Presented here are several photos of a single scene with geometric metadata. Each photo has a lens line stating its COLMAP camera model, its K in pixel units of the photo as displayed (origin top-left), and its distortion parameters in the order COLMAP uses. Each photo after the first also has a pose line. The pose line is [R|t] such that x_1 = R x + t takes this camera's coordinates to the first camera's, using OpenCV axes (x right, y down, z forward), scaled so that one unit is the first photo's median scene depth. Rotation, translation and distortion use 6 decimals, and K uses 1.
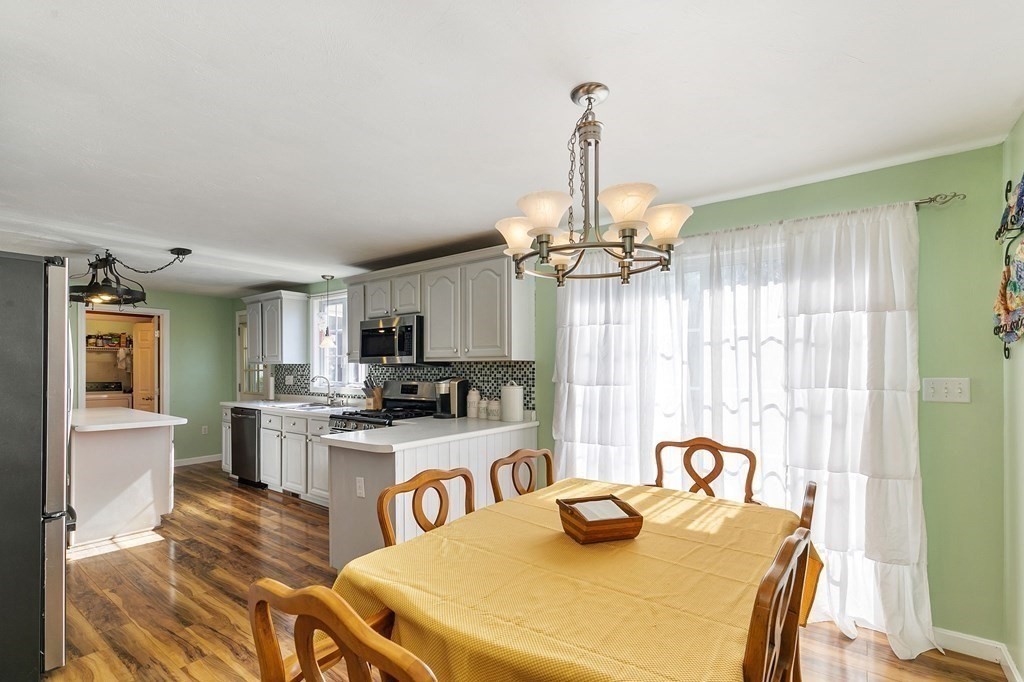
lens RADIAL K [[466.8, 0, 500.5], [0, 466.8, 369.8], [0, 0, 1]] dist [0.008884, 0.000328]
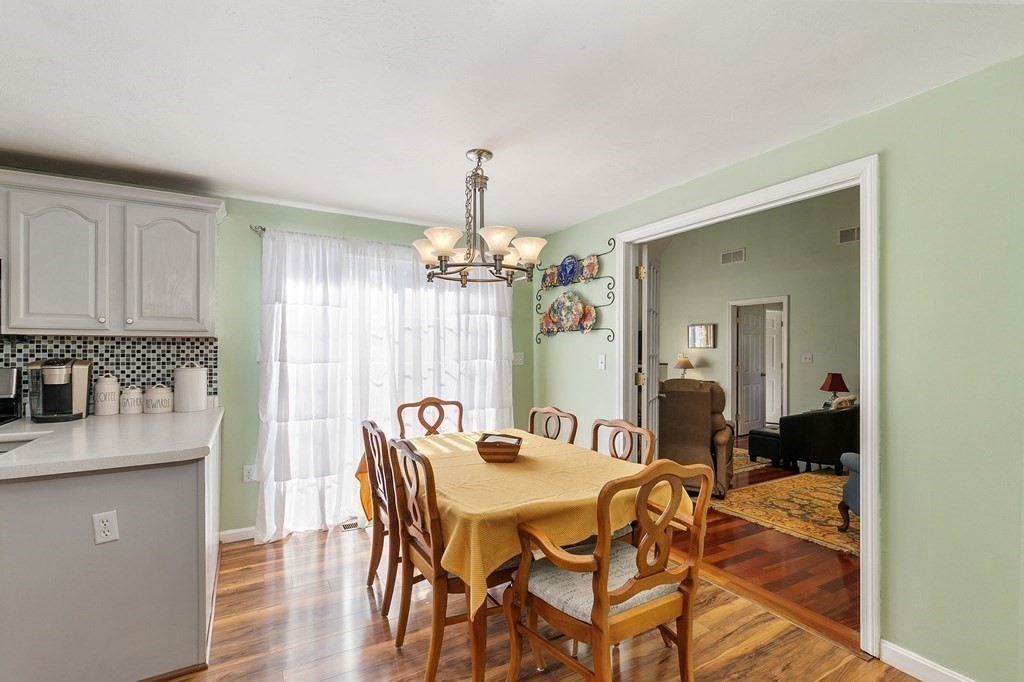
lens RADIAL K [[459.4, 0, 504.2], [0, 459.4, 347.7], [0, 0, 1]] dist [0.006421, 0.000231]
pose [[0.393073, 0.004718, 0.919495, -0.499559], [-0.000409, 0.999988, -0.004956, 0.003138], [-0.919507, 0.001572, 0.393070, 0.178107]]
